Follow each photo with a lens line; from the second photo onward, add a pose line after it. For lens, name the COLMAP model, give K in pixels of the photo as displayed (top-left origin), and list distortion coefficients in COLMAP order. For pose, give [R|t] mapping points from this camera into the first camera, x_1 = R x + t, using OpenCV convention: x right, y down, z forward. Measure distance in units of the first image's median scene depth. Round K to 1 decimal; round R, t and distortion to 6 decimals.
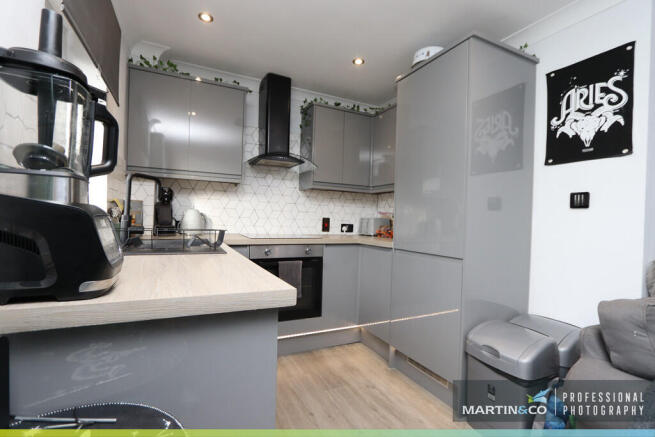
lens RADIAL K [[298.6, 0, 325.3], [0, 298.6, 223.3], [0, 0, 1]] dist [-0.022115, 0.001230]
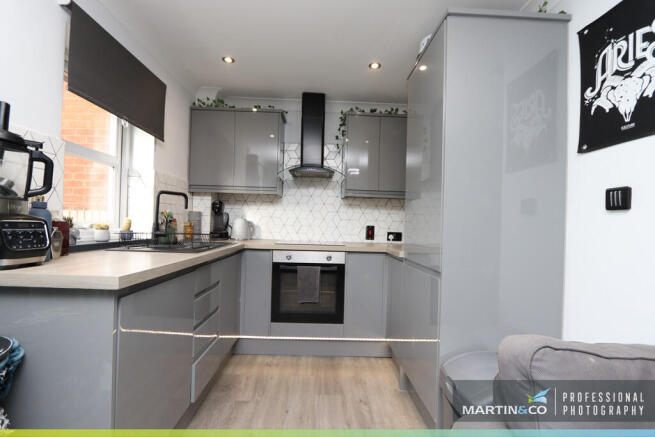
lens RADIAL K [[298.6, 0, 325.3], [0, 298.6, 223.3], [0, 0, 1]] dist [-0.022115, 0.001230]
pose [[0.912582, -0.003348, -0.408879, 0.382349], [-0.009373, 0.999532, -0.029105, 0.005227], [0.408785, 0.030393, 0.912124, 0.058842]]
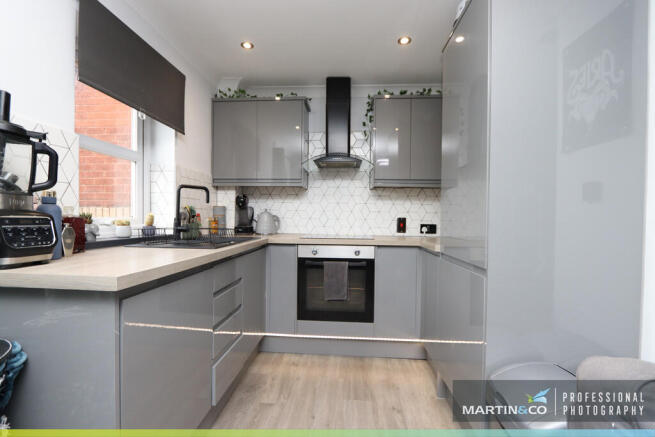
lens RADIAL K [[298.6, 0, 325.3], [0, 298.6, 223.3], [0, 0, 1]] dist [-0.022115, 0.001230]
pose [[0.867643, -0.008016, -0.497124, 0.361436], [0.004576, 0.999956, -0.008138, 0.007474], [0.497168, 0.004786, 0.867641, 0.124229]]
